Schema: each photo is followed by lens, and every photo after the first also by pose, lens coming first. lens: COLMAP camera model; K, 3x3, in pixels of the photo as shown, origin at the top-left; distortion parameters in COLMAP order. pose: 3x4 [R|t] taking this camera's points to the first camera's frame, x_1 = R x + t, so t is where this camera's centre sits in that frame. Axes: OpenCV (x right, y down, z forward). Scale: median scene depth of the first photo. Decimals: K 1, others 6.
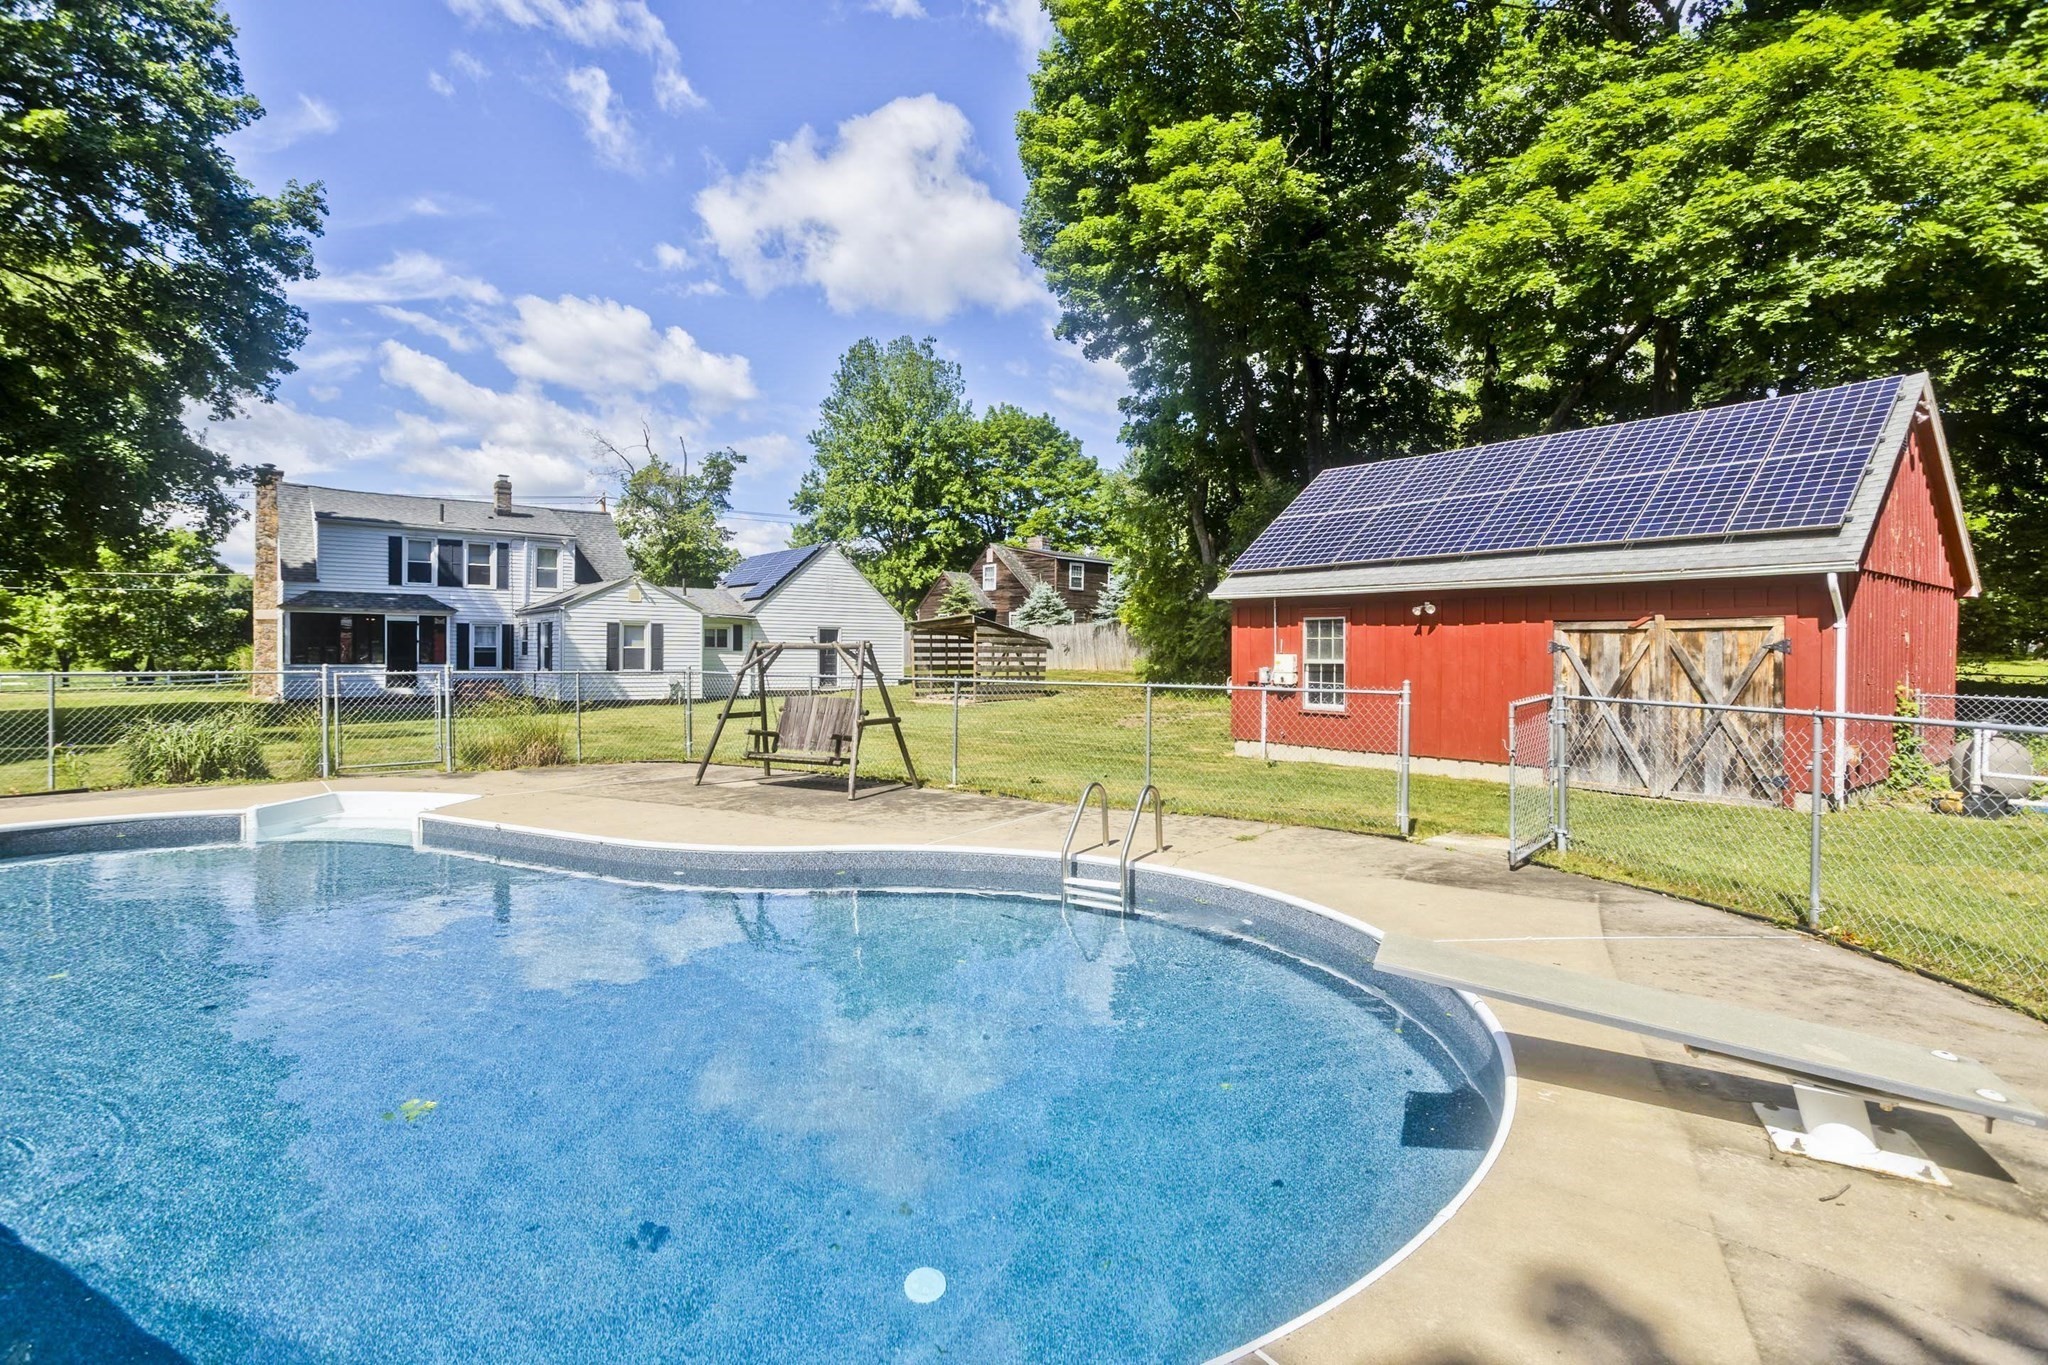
lens RADIAL K [[963.6, 0, 1027.4], [0, 963.6, 660.0], [0, 0, 1]] dist [-0.004232, 0.003391]
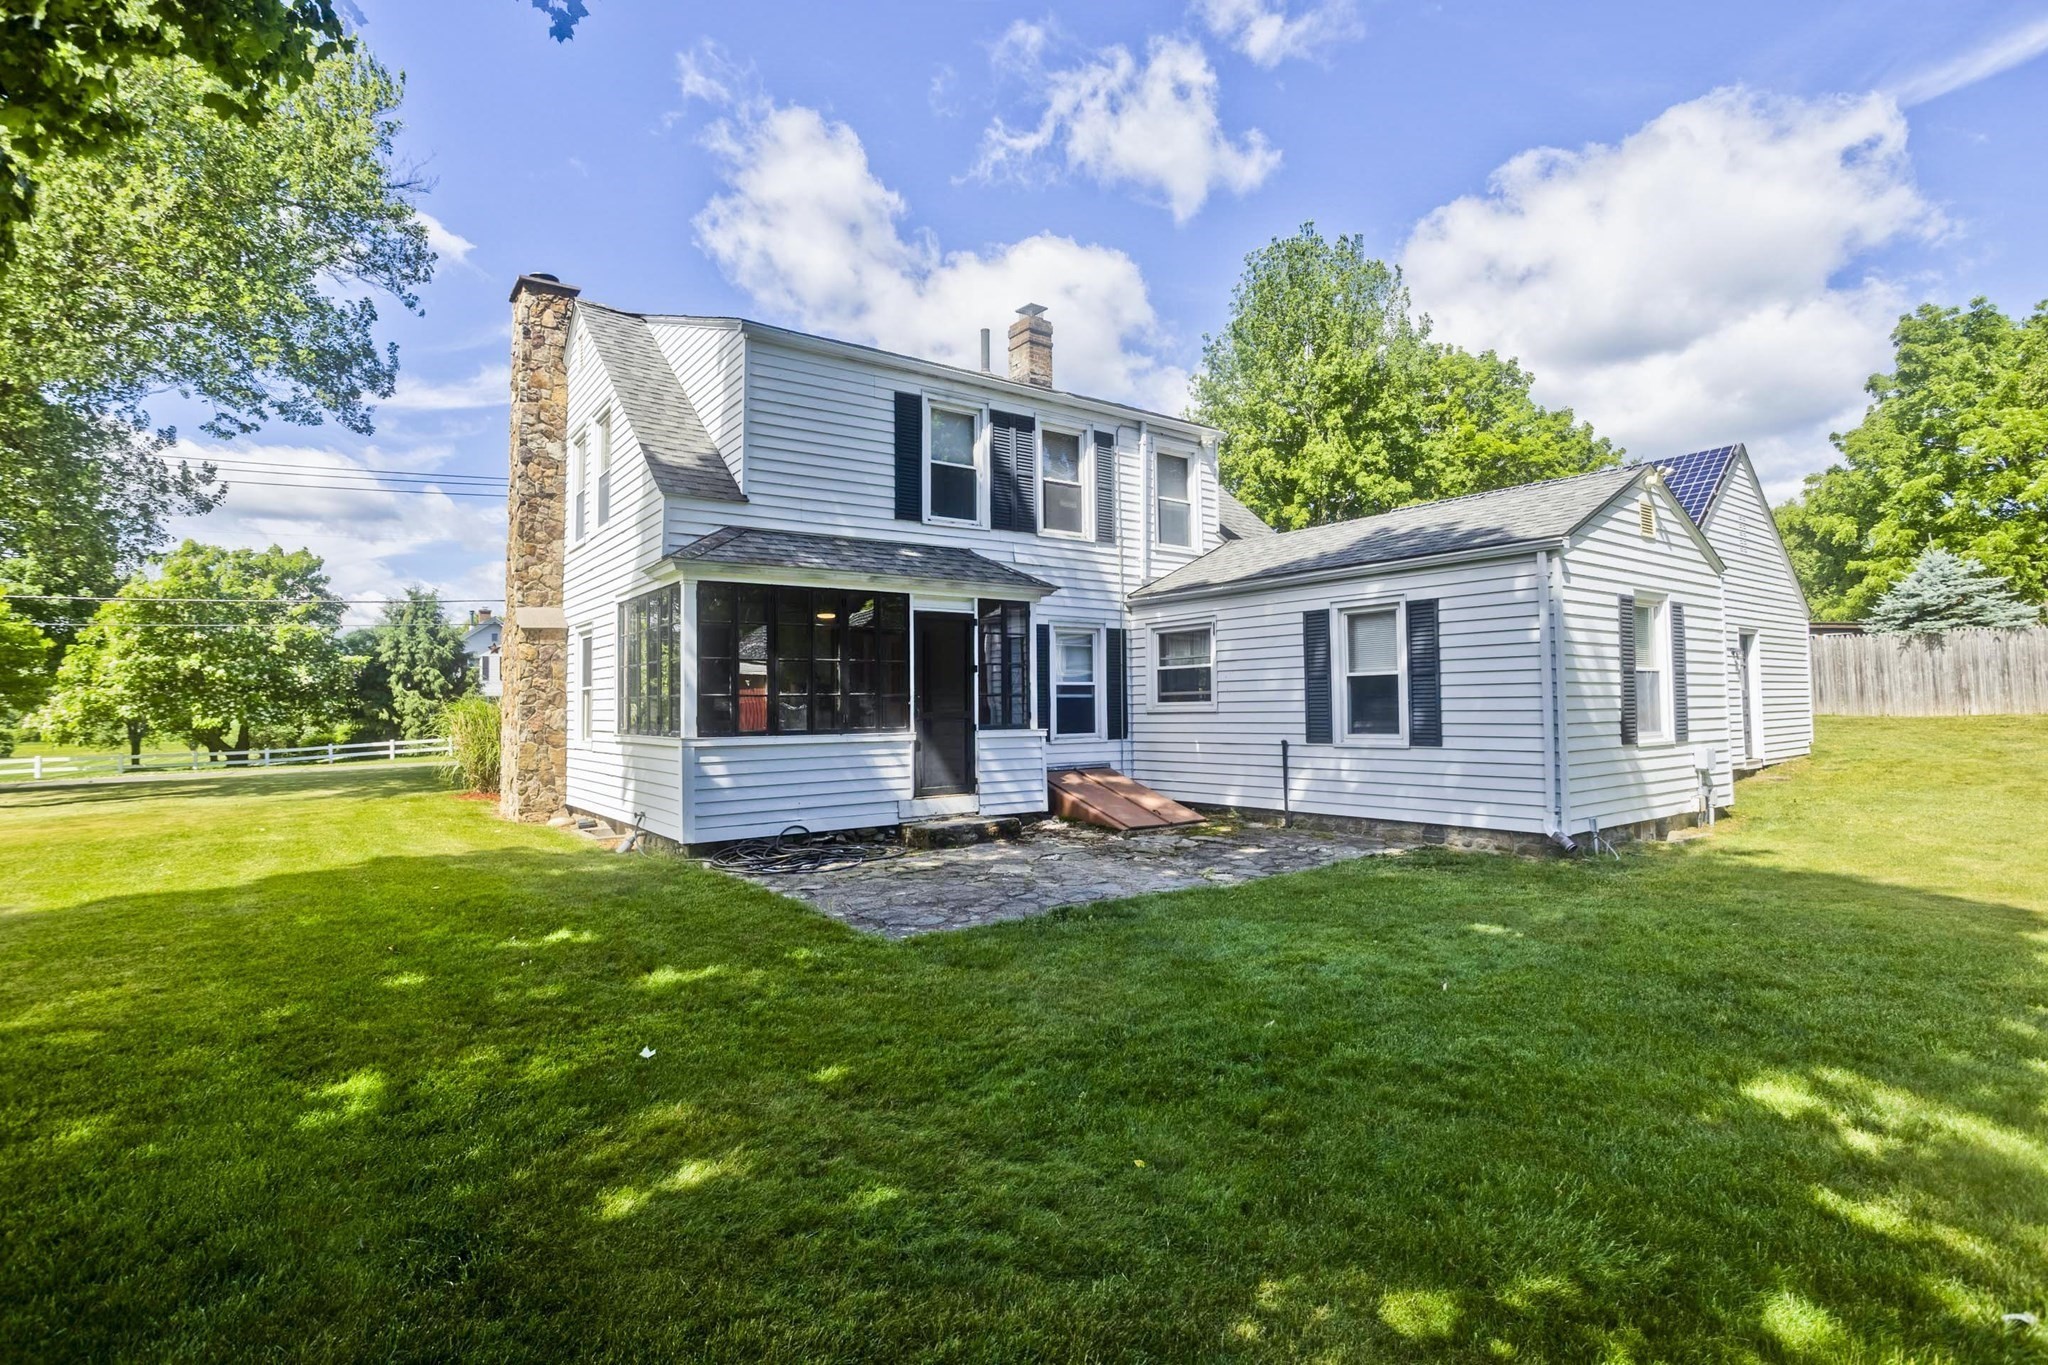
lens RADIAL K [[963.6, 0, 1027.8], [0, 963.6, 676.0], [0, 0, 1]] dist [-0.004232, 0.003391]
pose [[0.998839, -0.018799, -0.044354, -0.565630], [0.016854, 0.998897, -0.043828, 0.000277], [0.045129, 0.043029, 0.998054, 0.596168]]
